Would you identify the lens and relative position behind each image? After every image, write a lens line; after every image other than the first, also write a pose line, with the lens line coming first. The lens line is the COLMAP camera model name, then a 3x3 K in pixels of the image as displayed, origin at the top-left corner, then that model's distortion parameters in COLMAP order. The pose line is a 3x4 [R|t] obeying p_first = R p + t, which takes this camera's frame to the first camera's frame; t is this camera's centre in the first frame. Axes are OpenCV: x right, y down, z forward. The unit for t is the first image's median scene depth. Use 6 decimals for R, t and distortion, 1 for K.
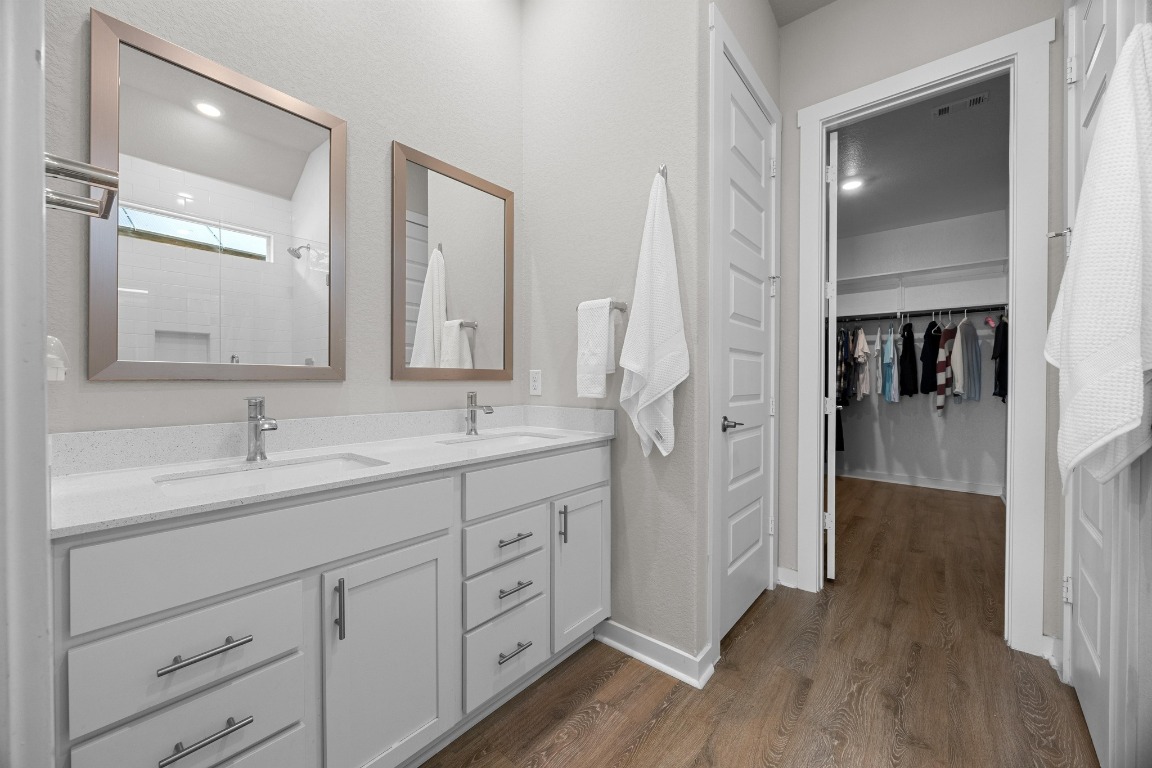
lens RADIAL K [[433.9, 0, 570.2], [0, 433.9, 382.8], [0, 0, 1]] dist [-0.005962, 0.000150]
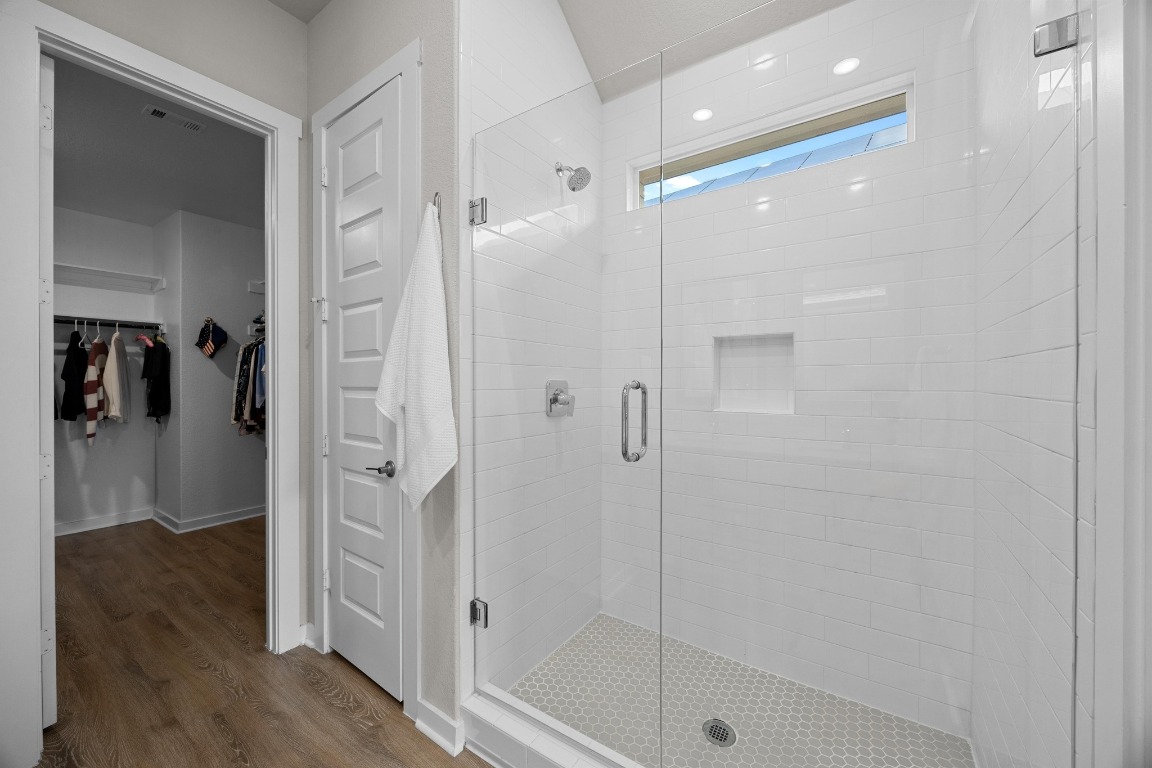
lens RADIAL K [[433.9, 0, 570.6], [0, 433.9, 384.3], [0, 0, 1]] dist [-0.005962, 0.000150]
pose [[-0.105987, -0.007326, 0.994341, -0.078963], [0.007577, 0.999938, 0.008175, -0.042472], [-0.994339, 0.008400, -0.105925, 0.156642]]
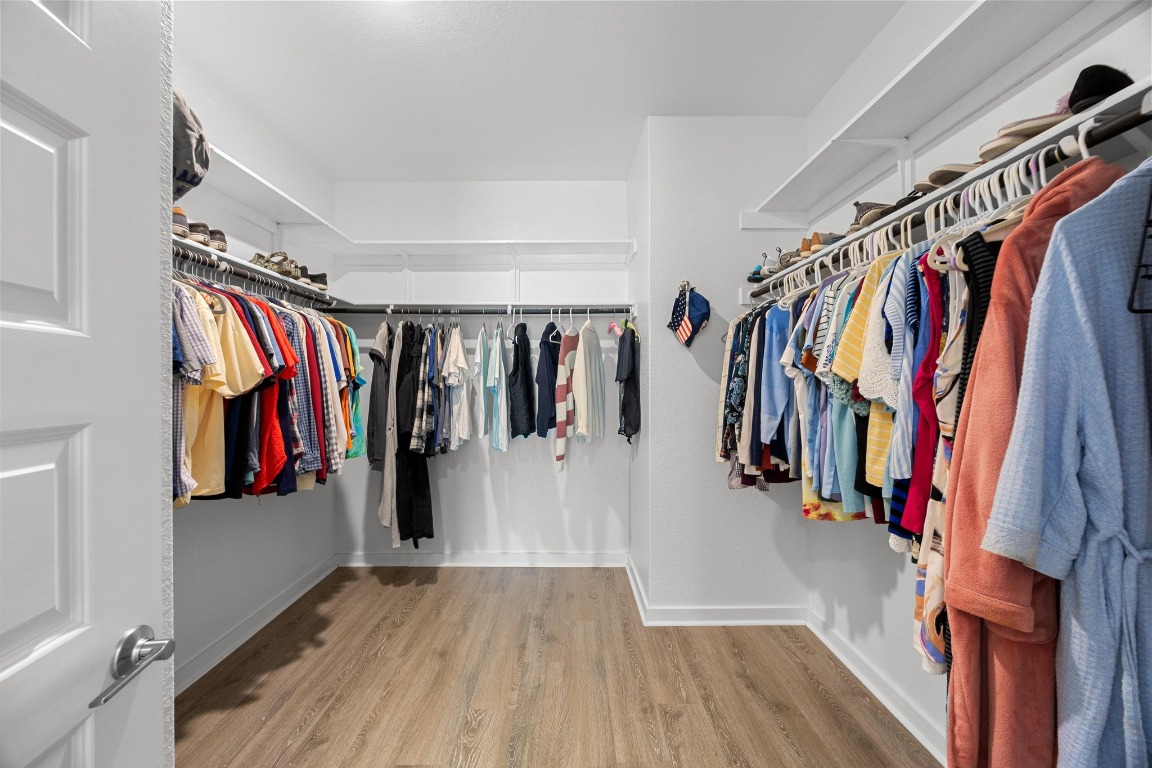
lens RADIAL K [[433.9, 0, 574.2], [0, 433.9, 382.8], [0, 0, 1]] dist [-0.005962, 0.000150]
pose [[0.754862, -0.004327, 0.655869, 0.452939], [0.008985, 0.999953, -0.003745, -0.050366], [-0.655822, 0.008720, 0.754865, 0.503103]]
